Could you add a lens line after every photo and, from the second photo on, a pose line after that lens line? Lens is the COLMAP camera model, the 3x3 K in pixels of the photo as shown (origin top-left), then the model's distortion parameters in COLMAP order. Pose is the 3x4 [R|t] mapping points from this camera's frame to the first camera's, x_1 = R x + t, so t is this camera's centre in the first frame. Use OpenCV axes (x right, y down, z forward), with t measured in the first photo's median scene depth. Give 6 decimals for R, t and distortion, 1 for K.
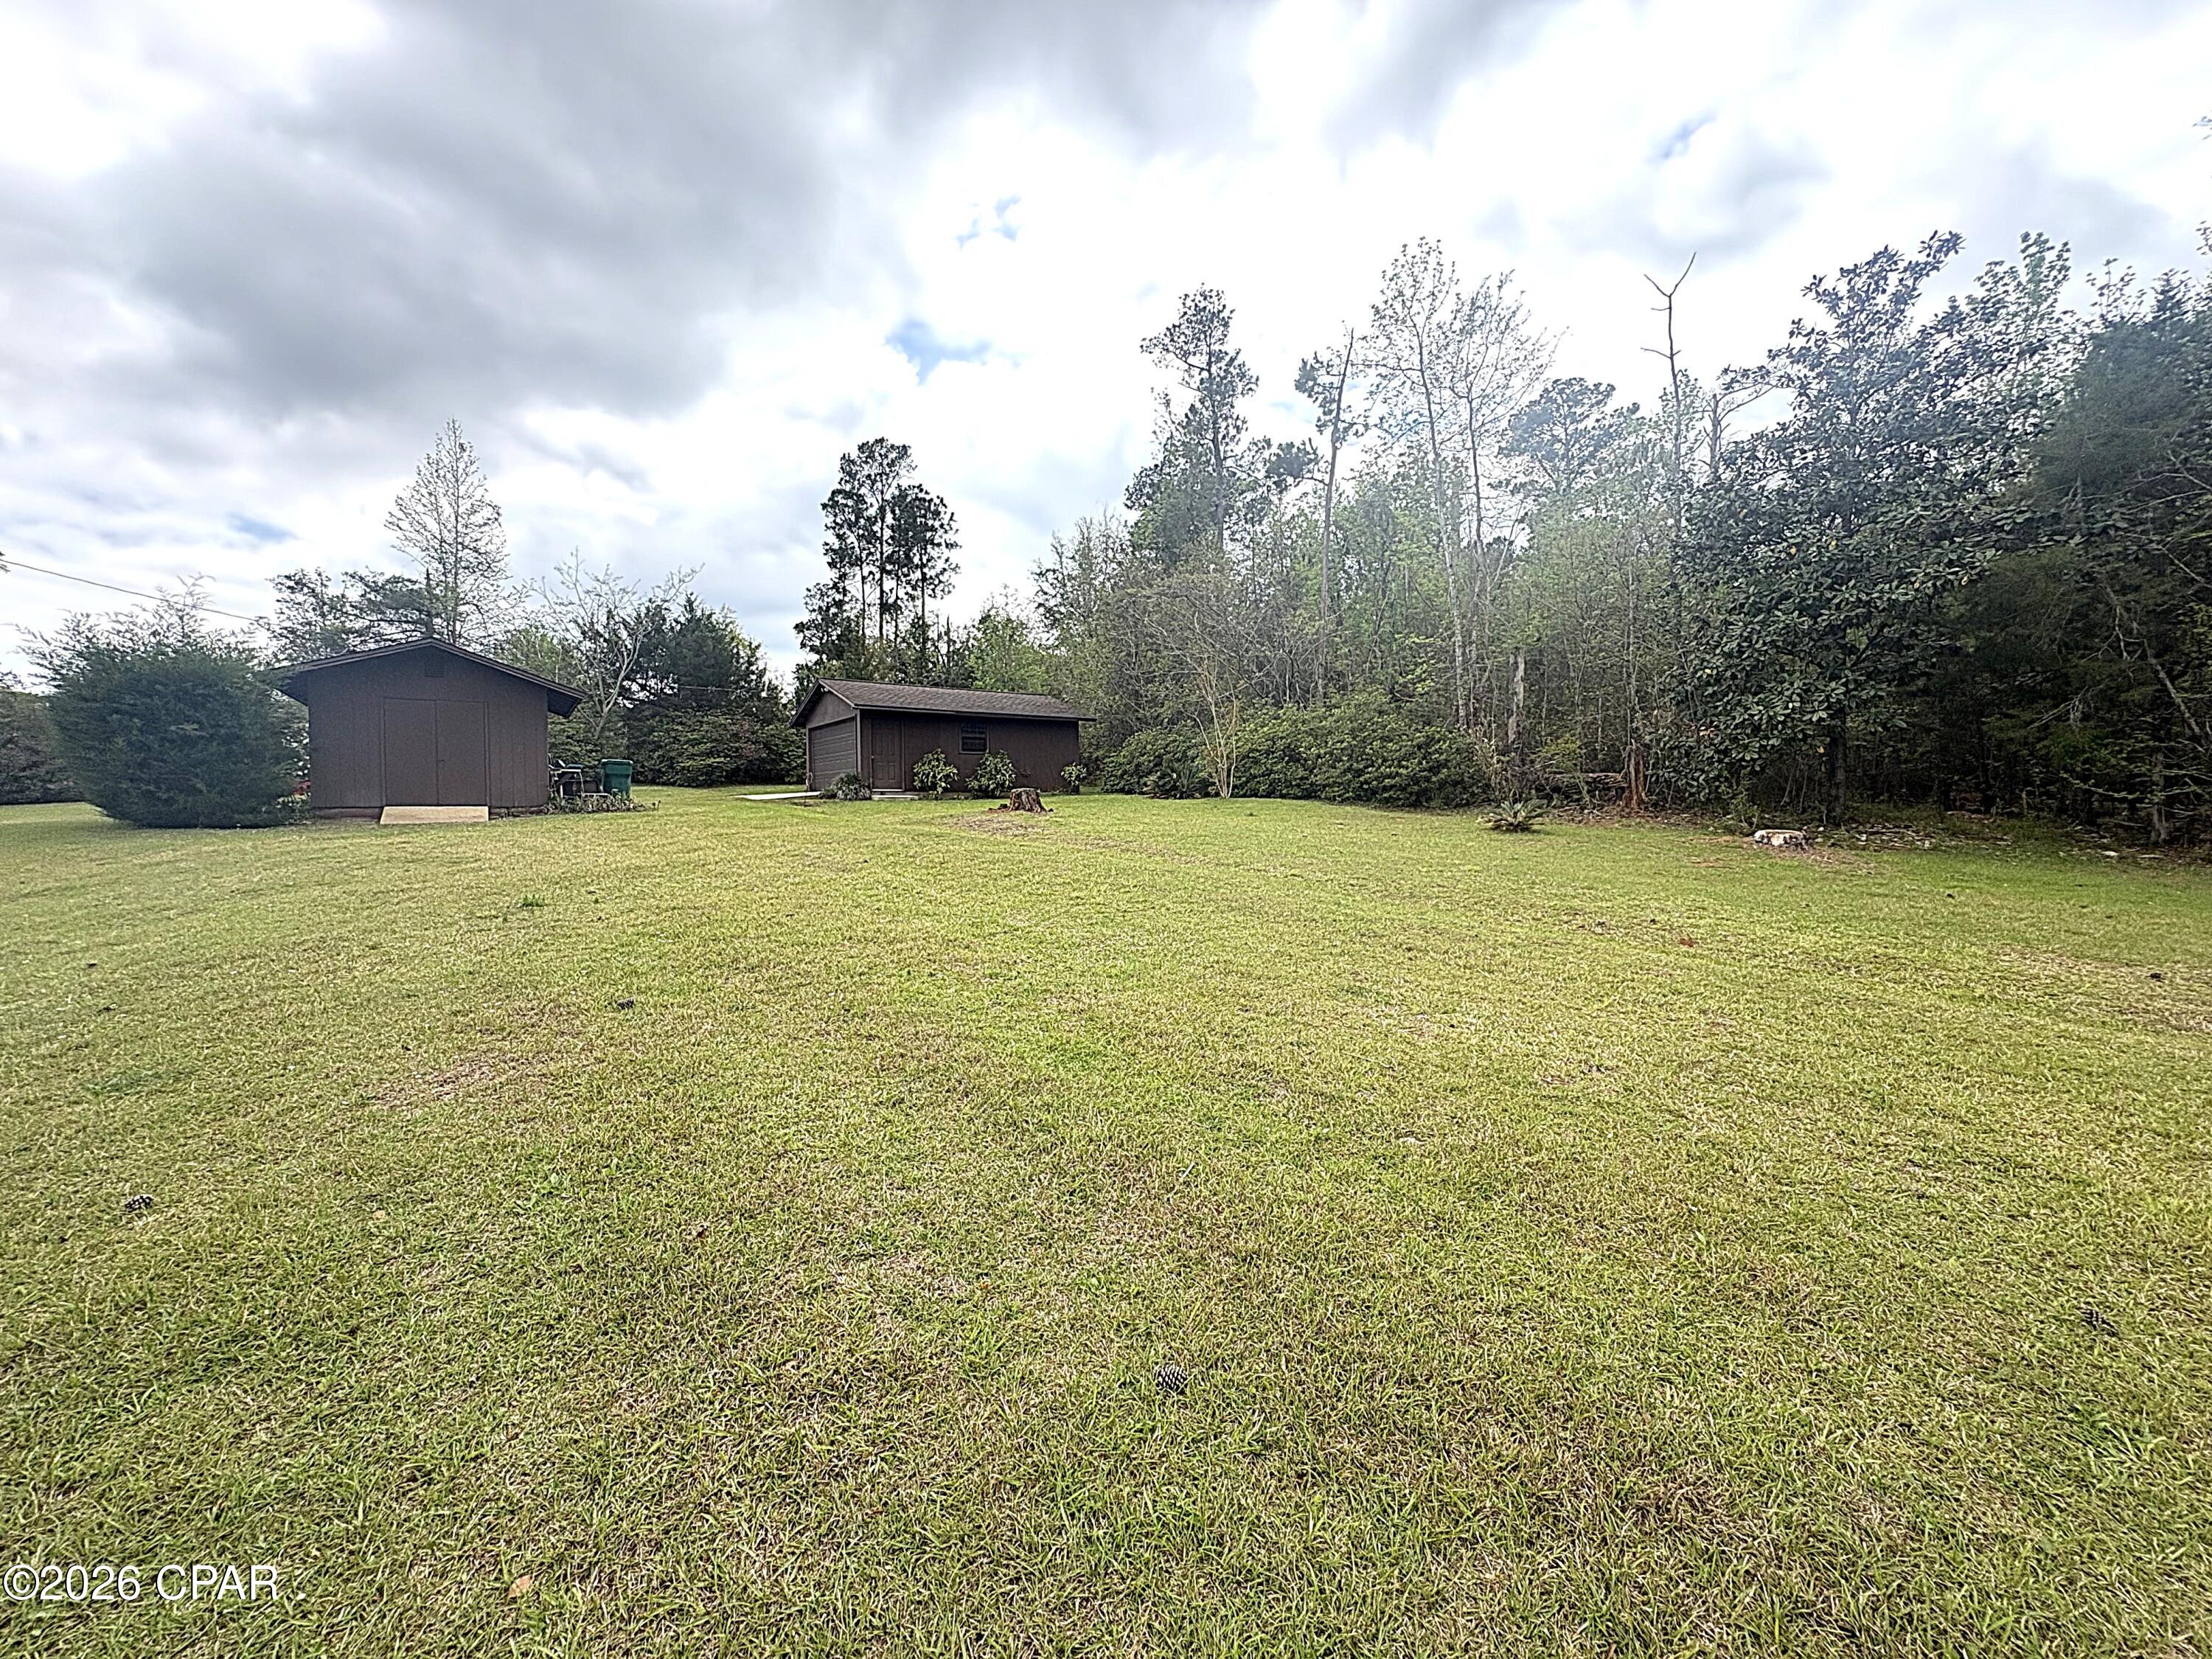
lens RADIAL K [[881.7, 0, 1113.5], [0, 881.7, 819.8], [0, 0, 1]] dist [-0.000042, 0.000159]
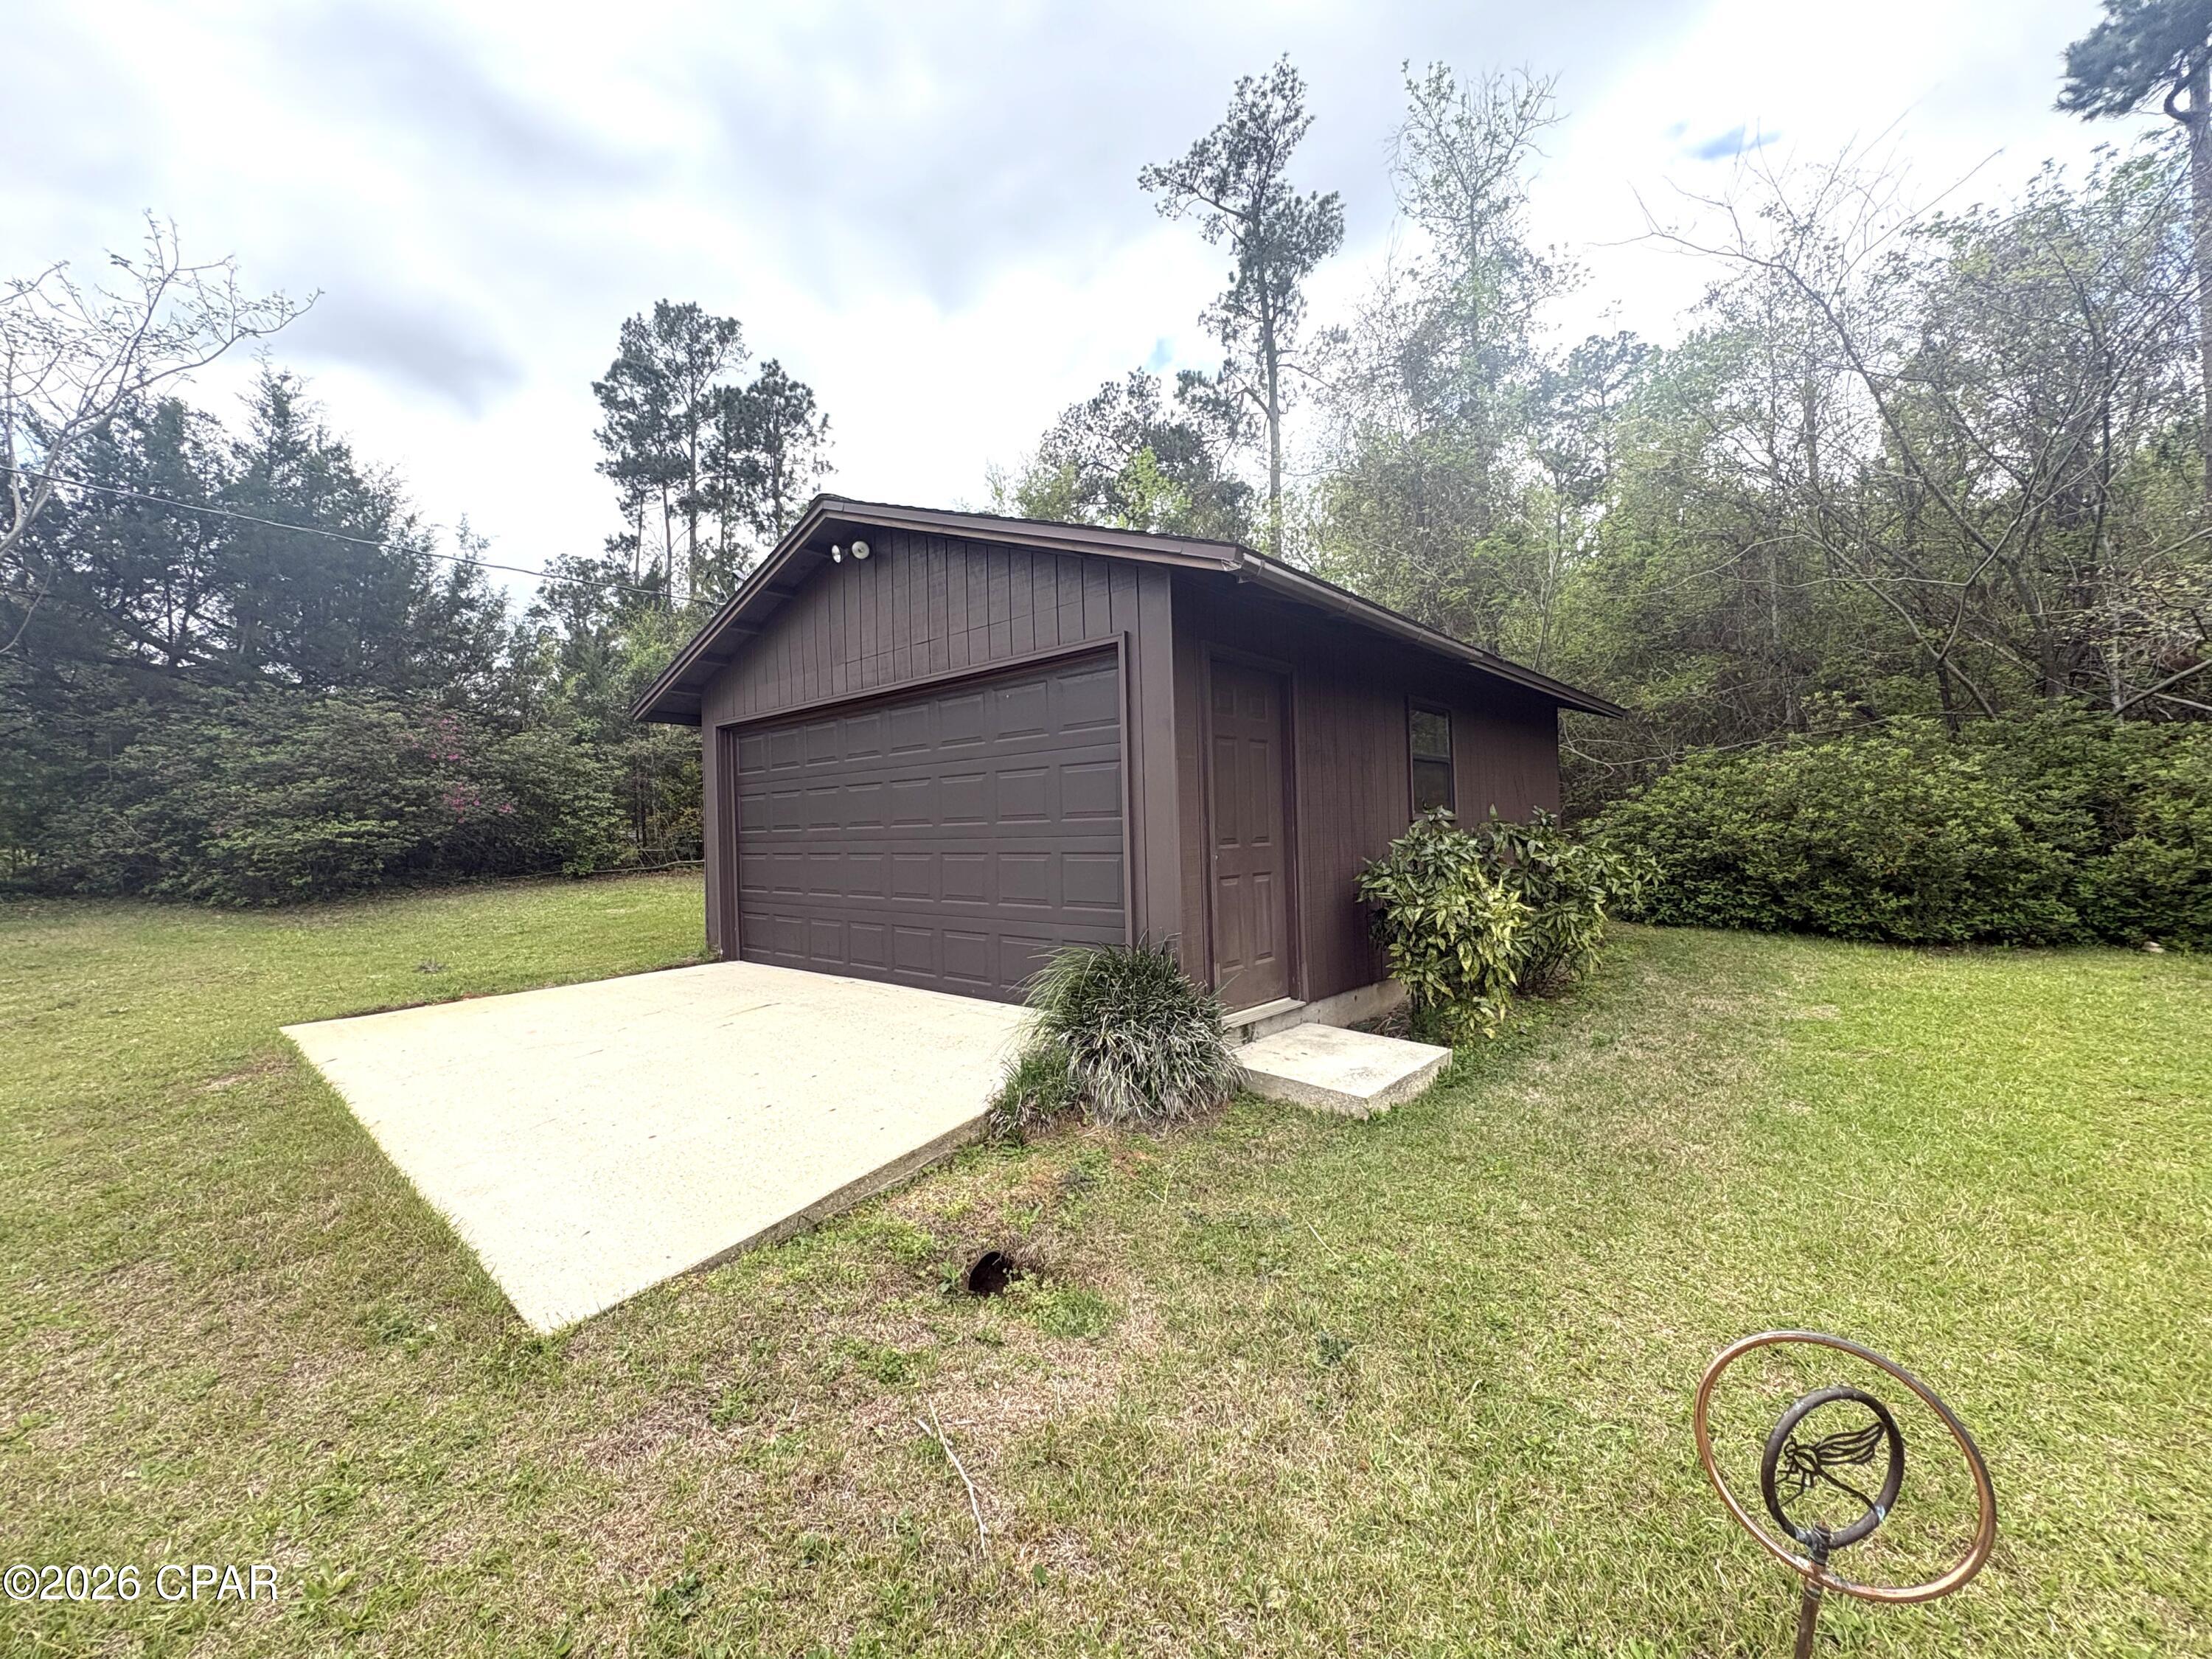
lens RADIAL K [[881.7, 0, 1108.5], [0, 881.7, 823.8], [0, 0, 1]] dist [-0.000042, 0.000159]
pose [[0.968871, -0.011539, 0.247297, -0.167670], [0.019944, 0.999304, -0.031509, -0.035104], [-0.246762, 0.035461, 0.968427, 0.399015]]
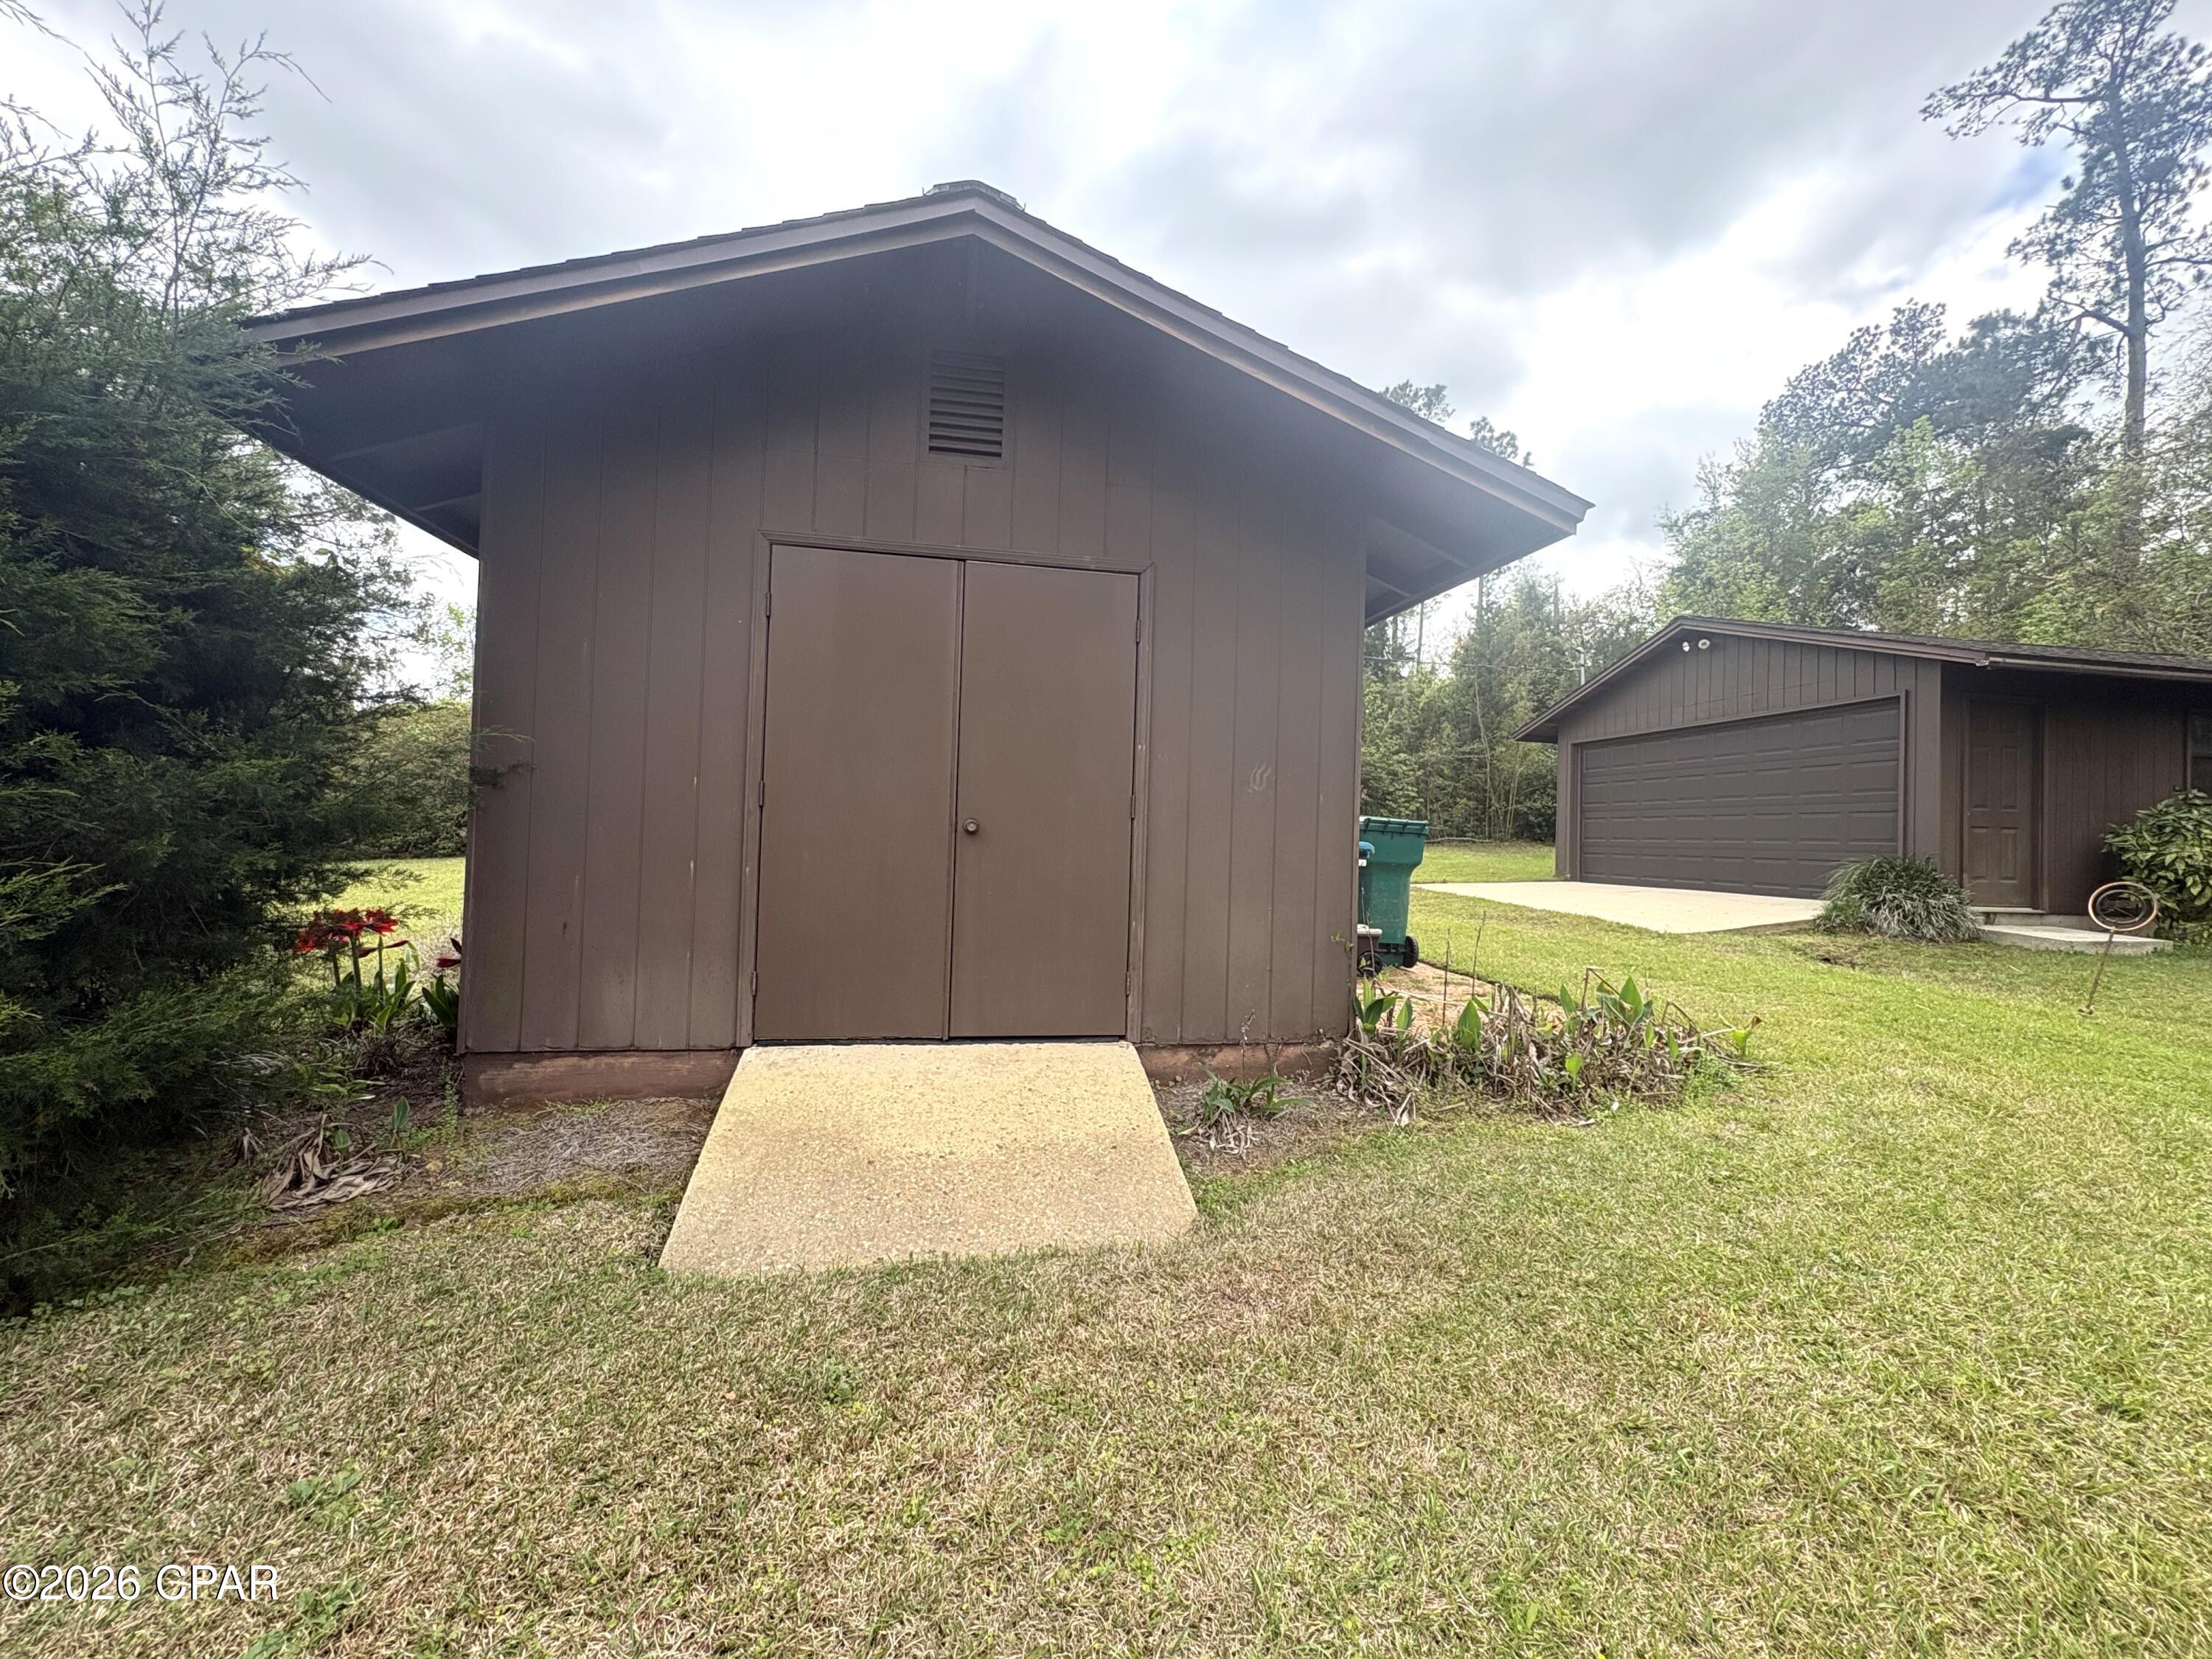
lens RADIAL K [[881.7, 0, 1105.9], [0, 881.7, 829.1], [0, 0, 1]] dist [-0.000042, 0.000159]
pose [[0.906735, 0.028548, -0.420733, -0.211018], [-0.042828, 0.998781, -0.024530, -0.020279], [0.419520, 0.040262, 0.906853, 0.267749]]
